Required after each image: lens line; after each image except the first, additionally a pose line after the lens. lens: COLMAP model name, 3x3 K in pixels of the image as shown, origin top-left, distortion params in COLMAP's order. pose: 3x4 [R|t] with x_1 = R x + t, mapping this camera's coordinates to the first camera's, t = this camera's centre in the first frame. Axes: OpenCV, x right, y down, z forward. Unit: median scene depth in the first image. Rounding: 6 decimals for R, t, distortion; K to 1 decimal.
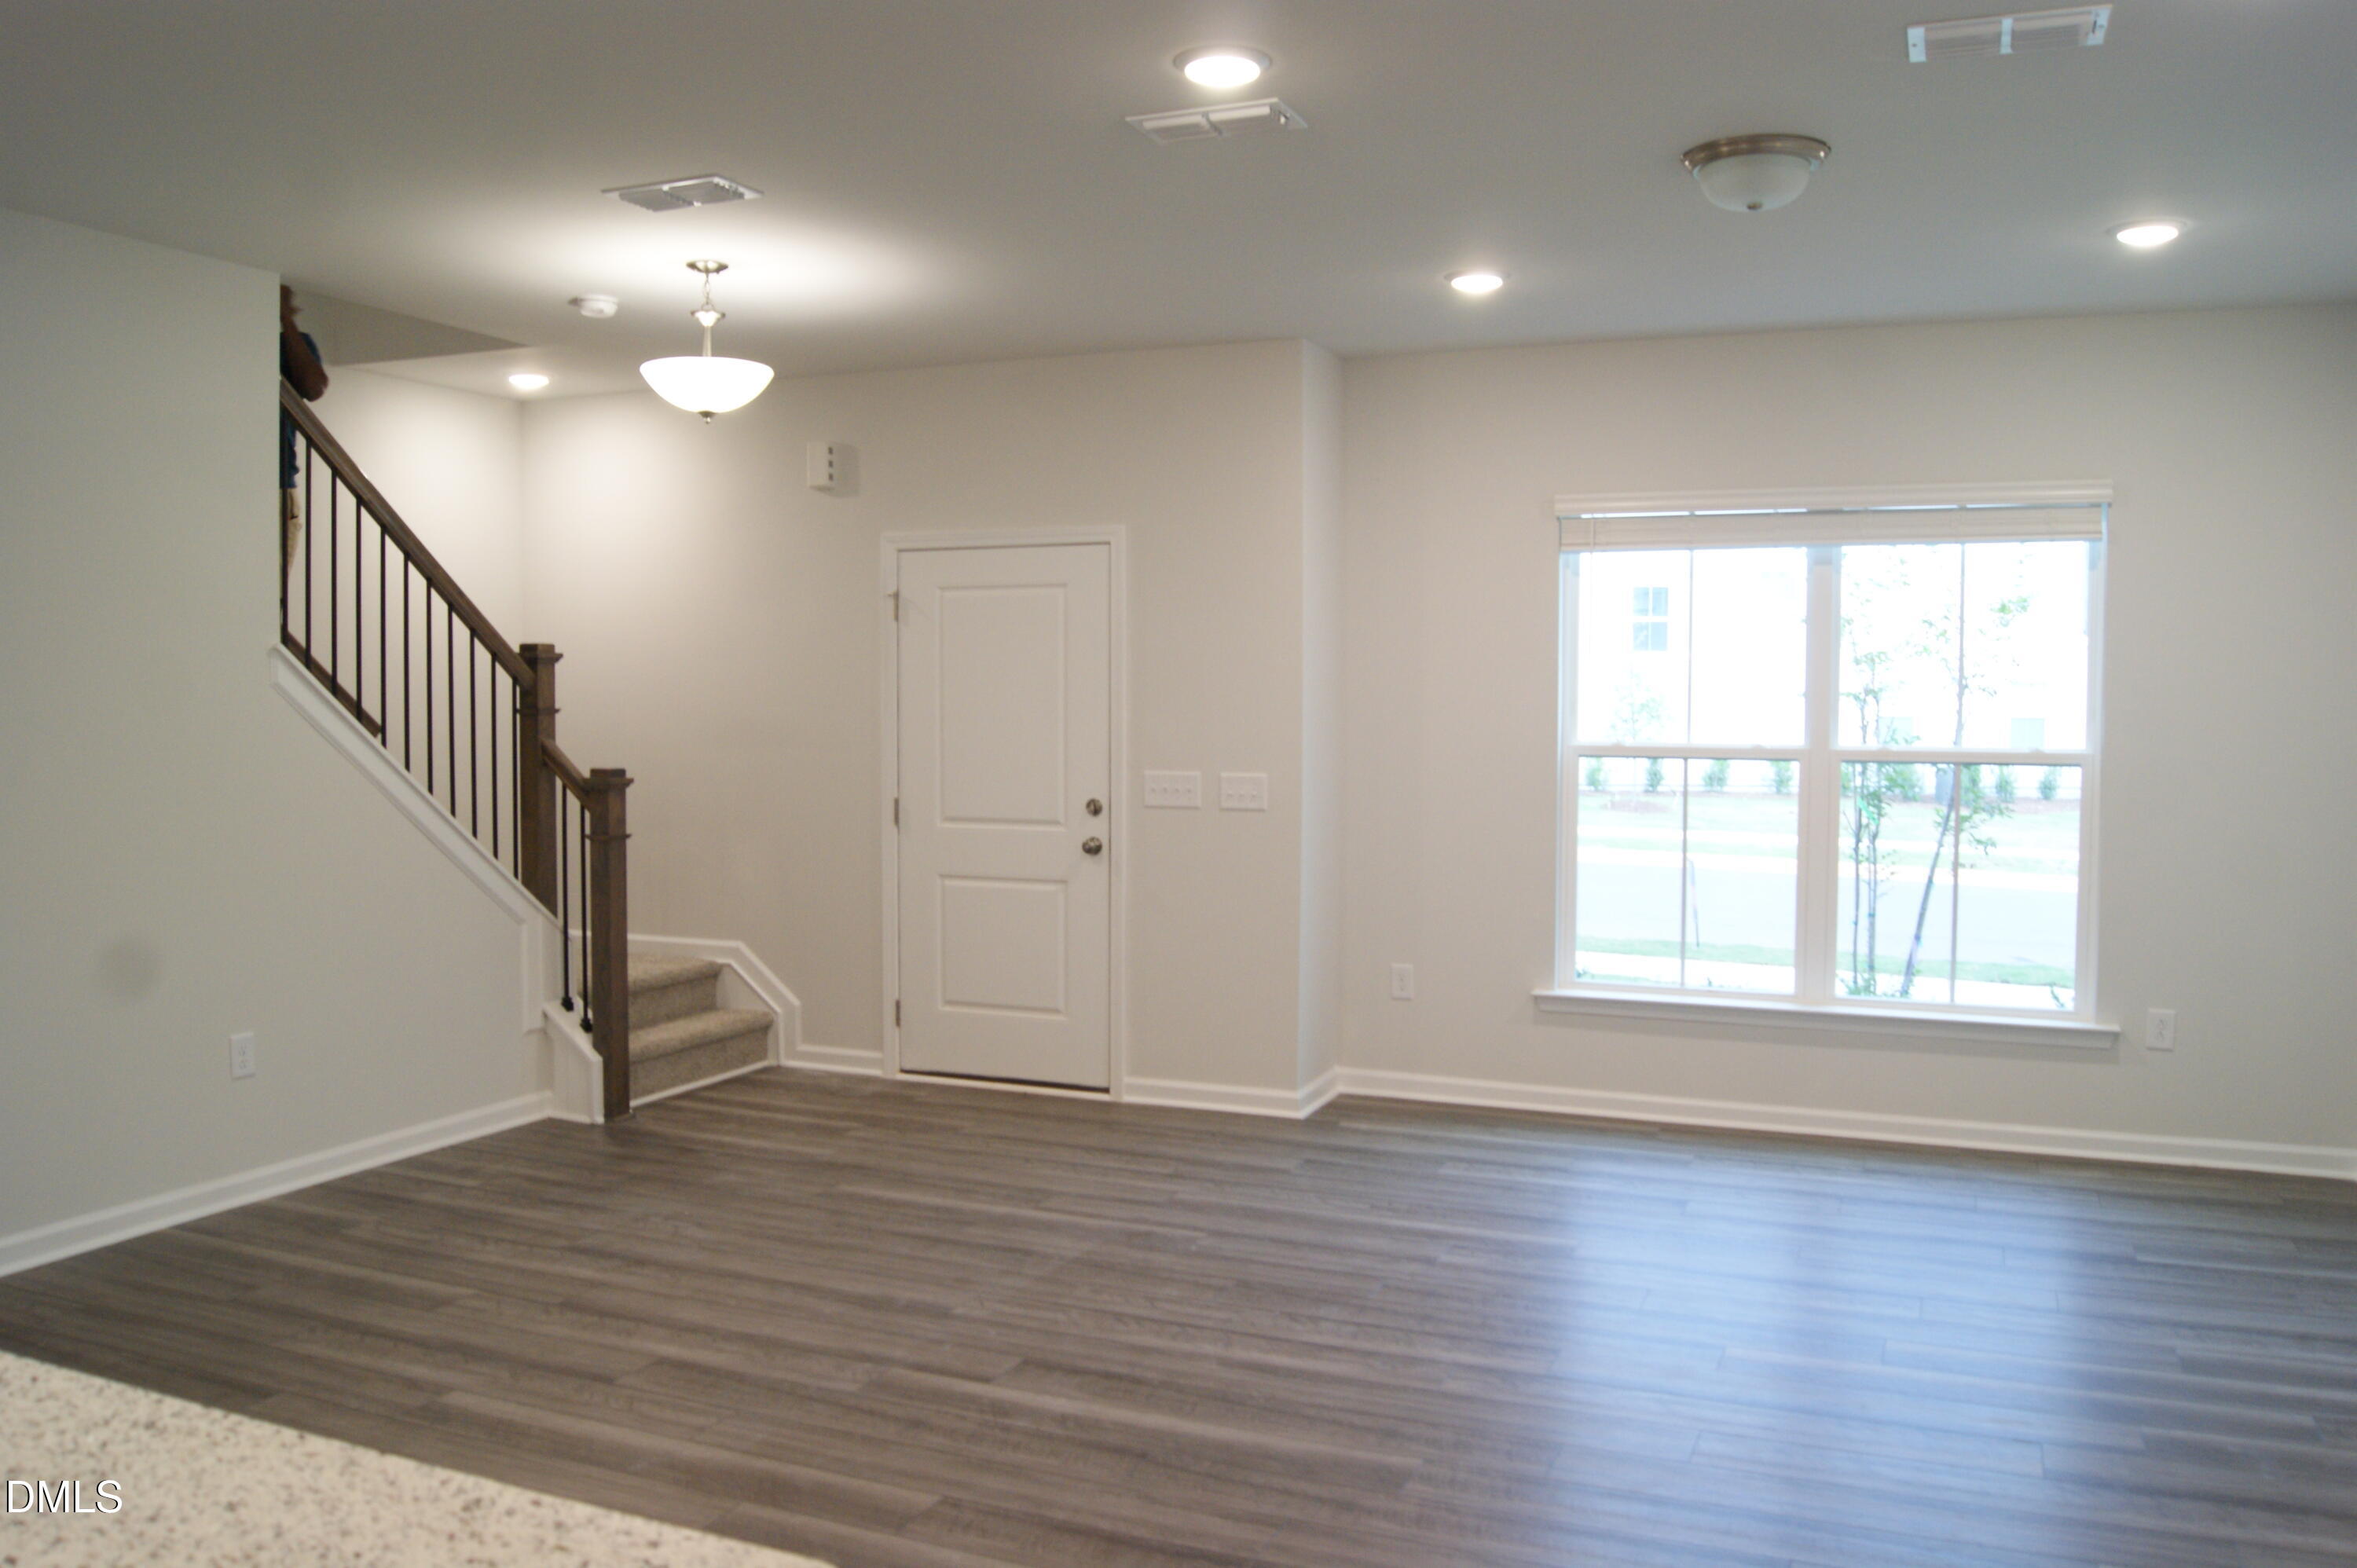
lens RADIAL K [[1848.5, 0, 1178.5], [0, 1848.5, 784.0], [0, 0, 1]] dist [-0.085654, 0.011961]
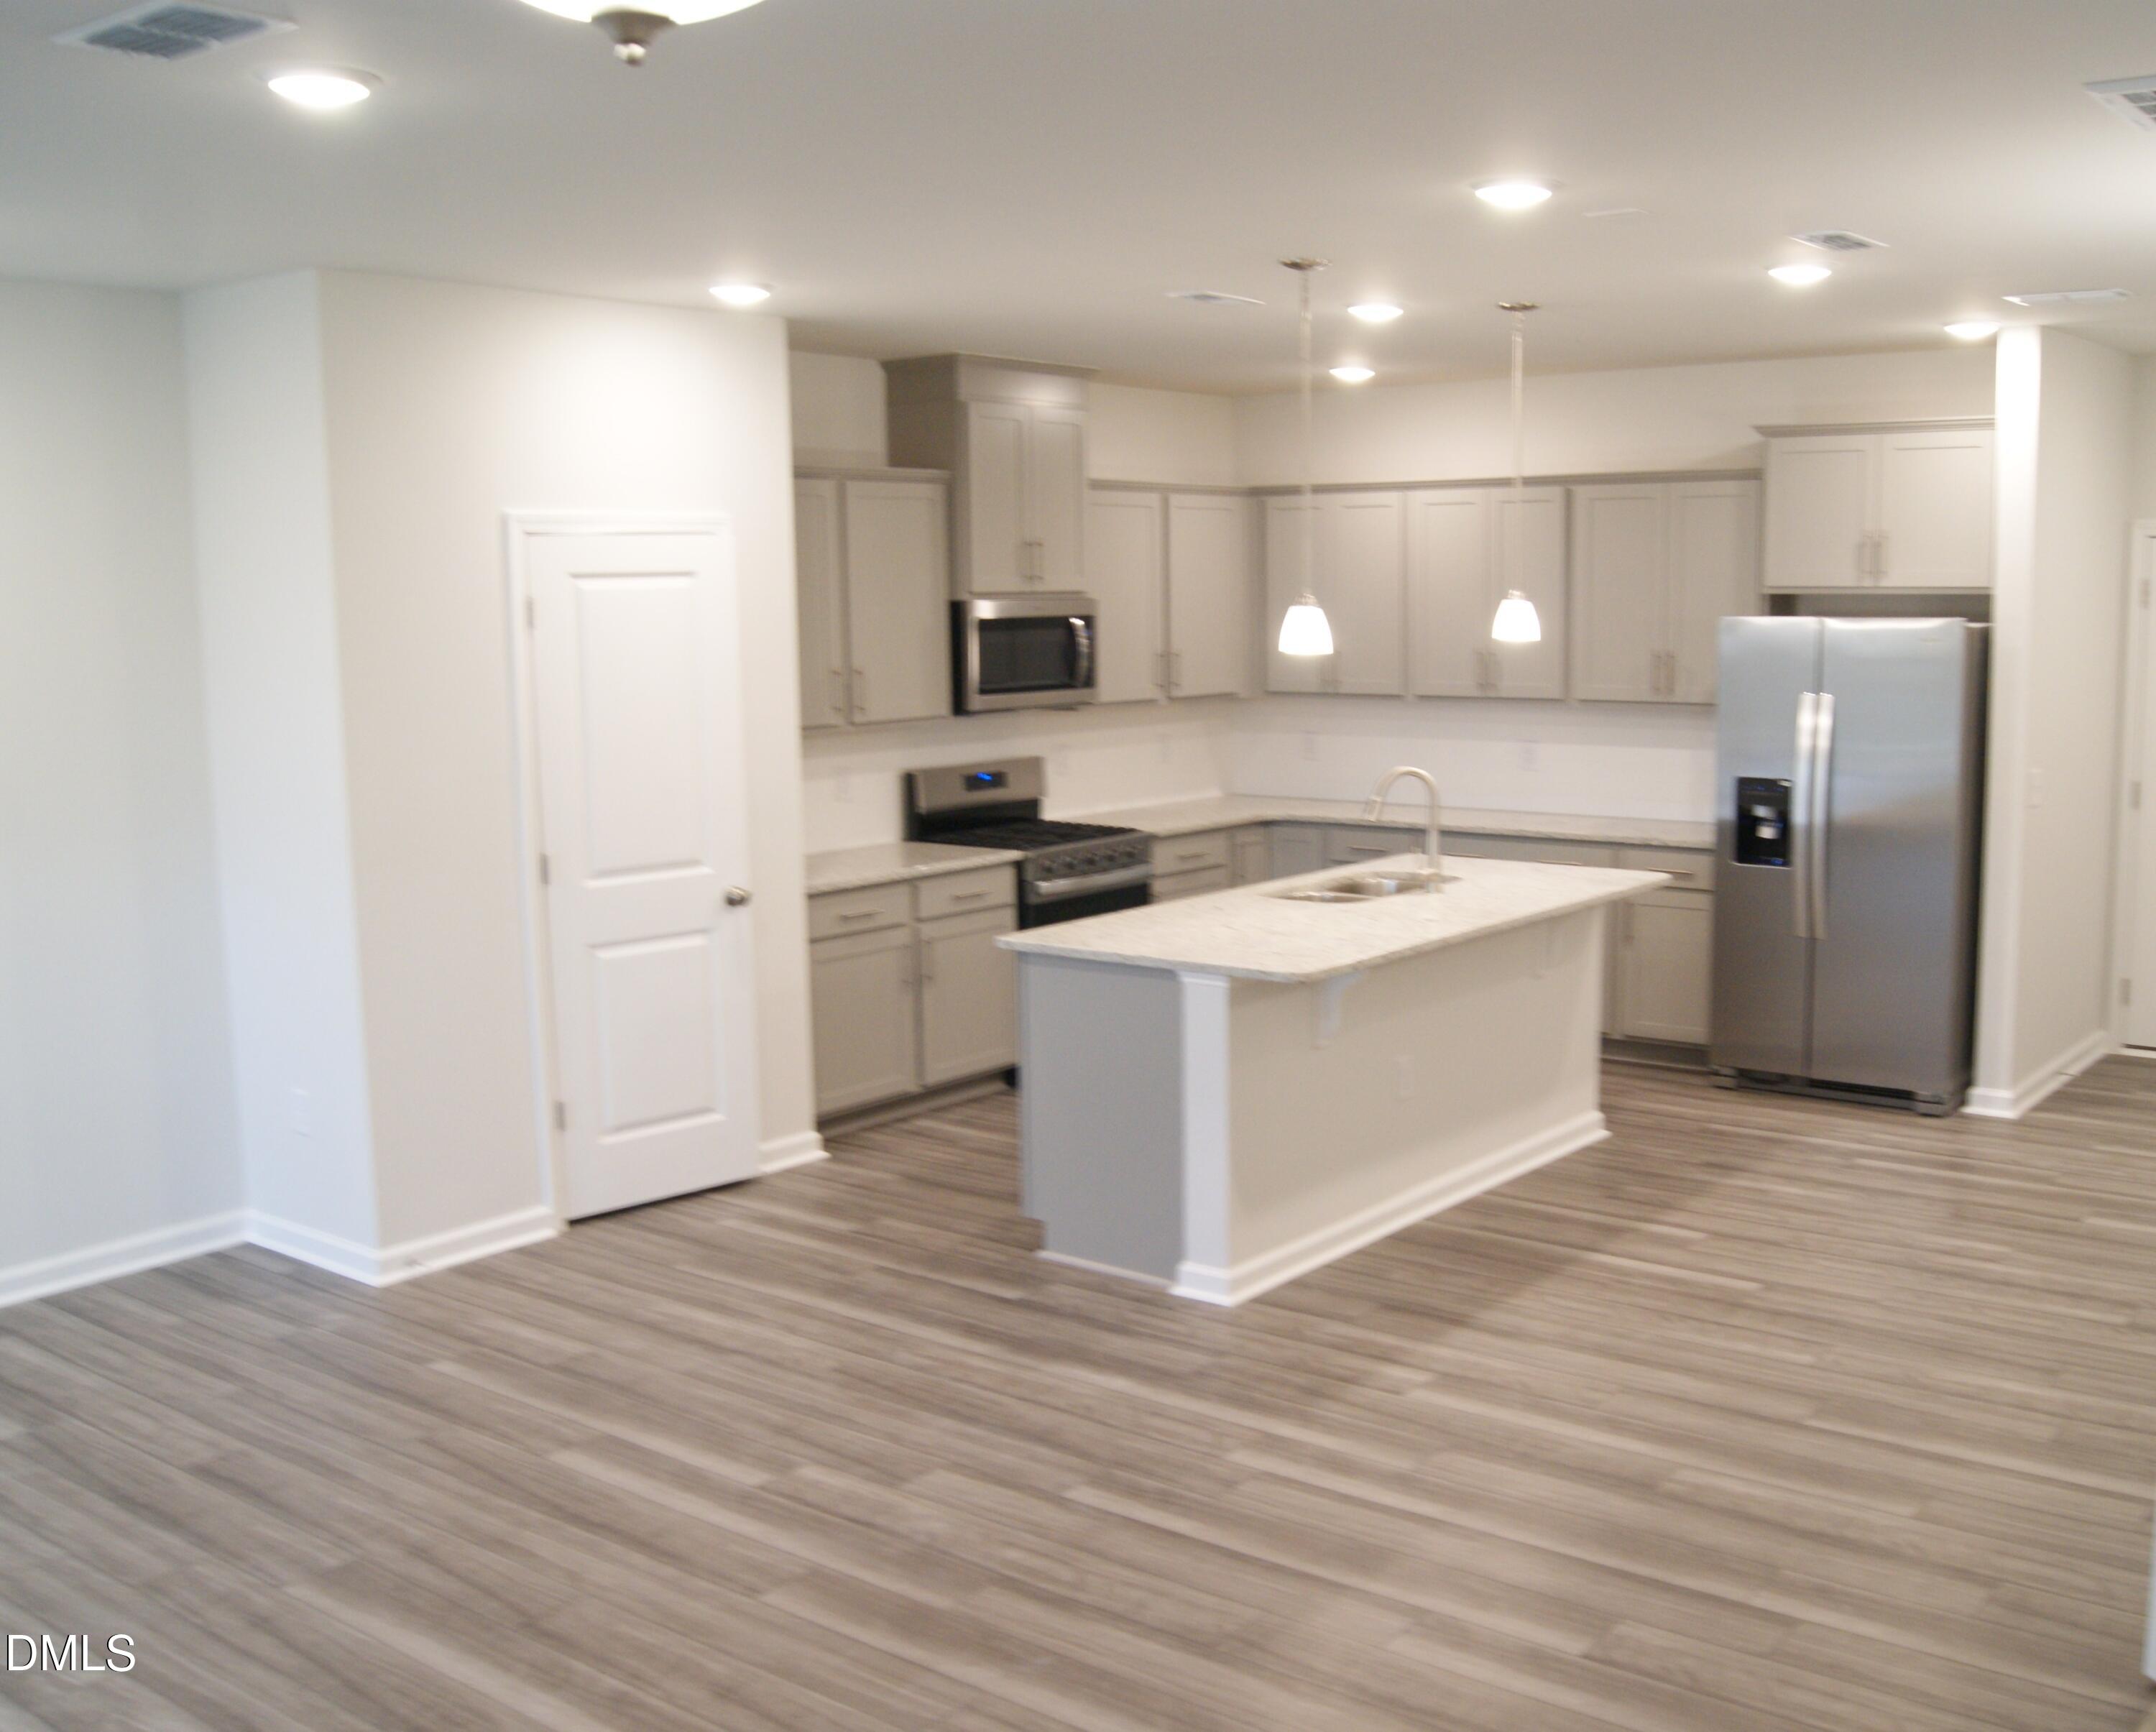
lens RADIAL K [[2157.5, 0, 1272.5], [0, 2157.5, 864.3], [0, 0, 1]] dist [-0.023885, -0.010581]
pose [[-0.978972, -0.023188, 0.202671, -0.336846], [0.013336, 0.984118, 0.177014, -0.115006], [-0.203557, 0.175995, -0.963115, 1.058693]]
